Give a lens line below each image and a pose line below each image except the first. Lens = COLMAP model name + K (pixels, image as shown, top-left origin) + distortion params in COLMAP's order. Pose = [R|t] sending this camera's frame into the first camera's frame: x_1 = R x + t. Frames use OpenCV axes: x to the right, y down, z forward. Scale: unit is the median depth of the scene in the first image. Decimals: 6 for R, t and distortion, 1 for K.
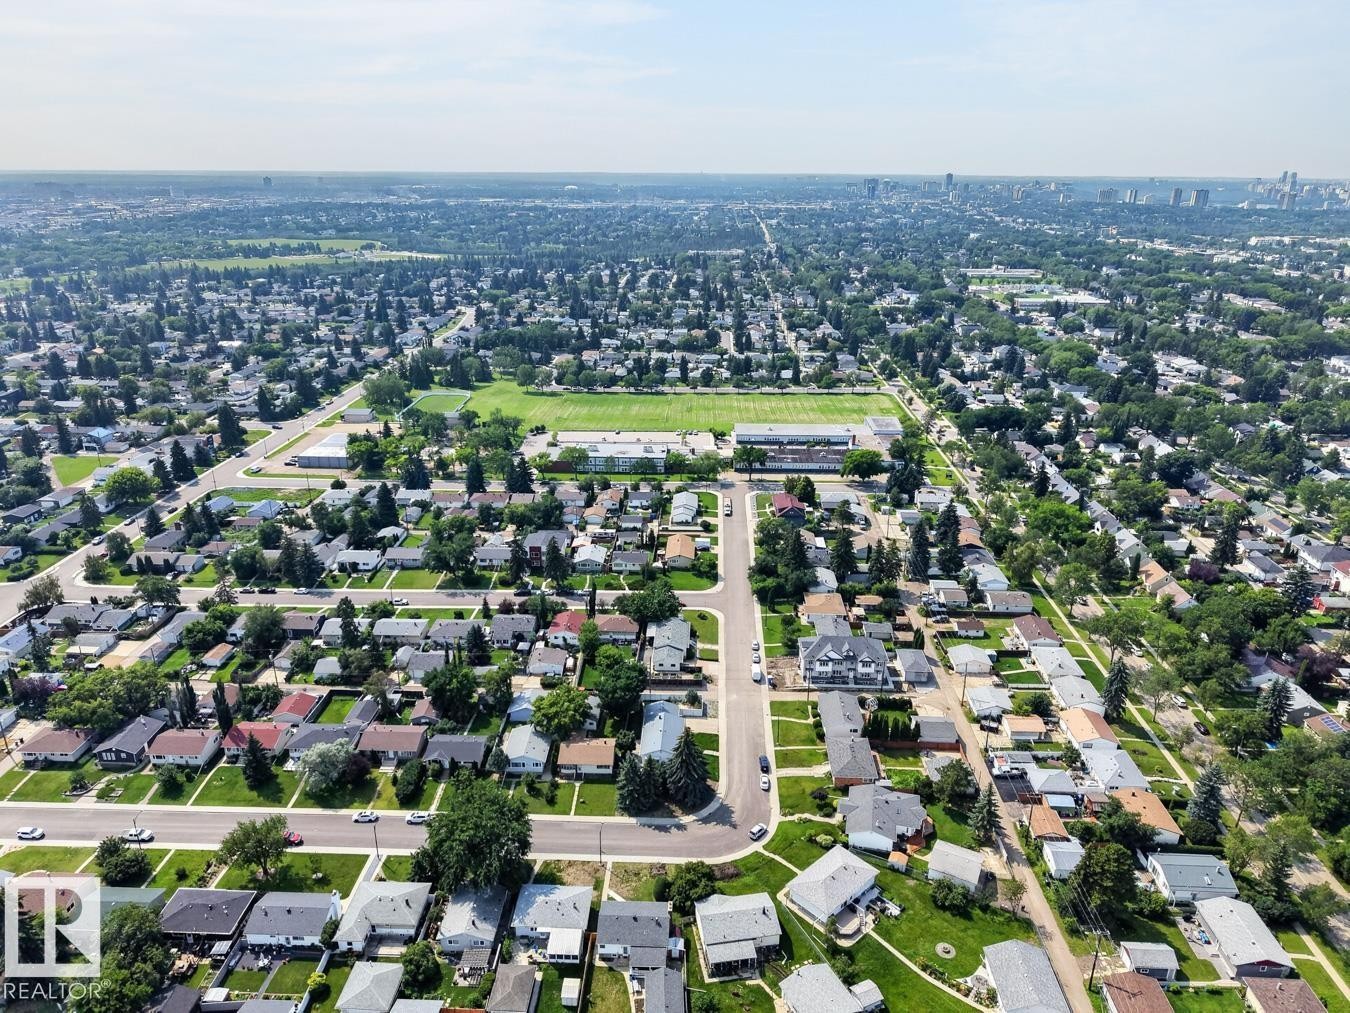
lens RADIAL K [[874.6, 0, 675.0], [0, 874.6, 506.5], [0, 0, 1]] dist [0.115149, -0.161257]
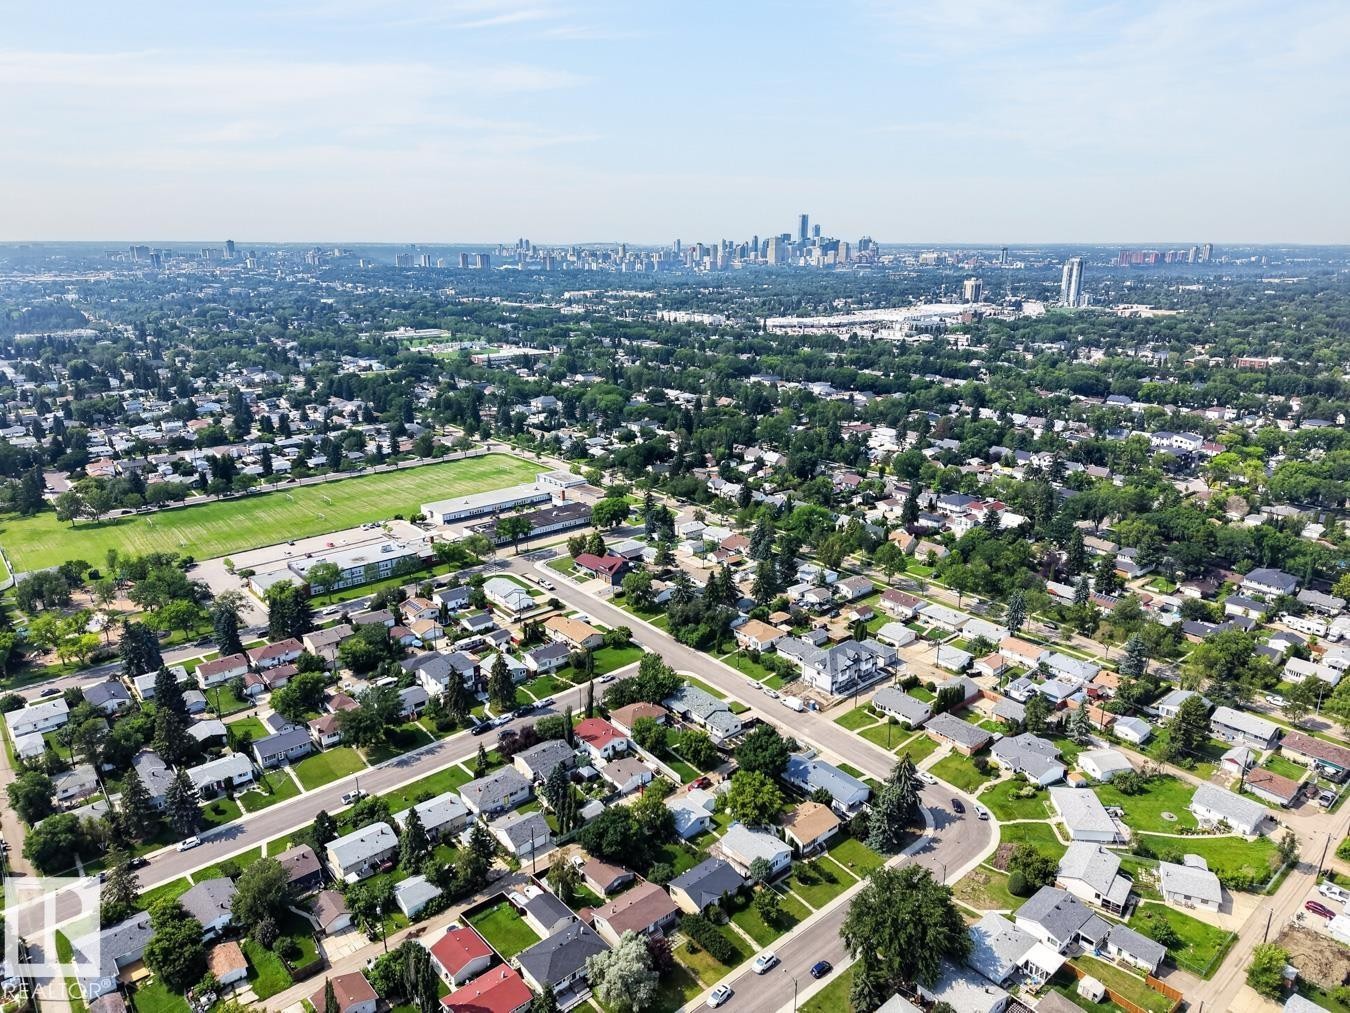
lens RADIAL K [[874.6, 0, 675.0], [0, 874.6, 506.5], [0, 0, 1]] dist [0.115149, -0.161257]
pose [[0.741465, -0.199340, 0.640697, -0.511190], [0.241716, 0.970096, 0.022094, -0.077863], [-0.625941, 0.138485, 0.767476, 0.198969]]
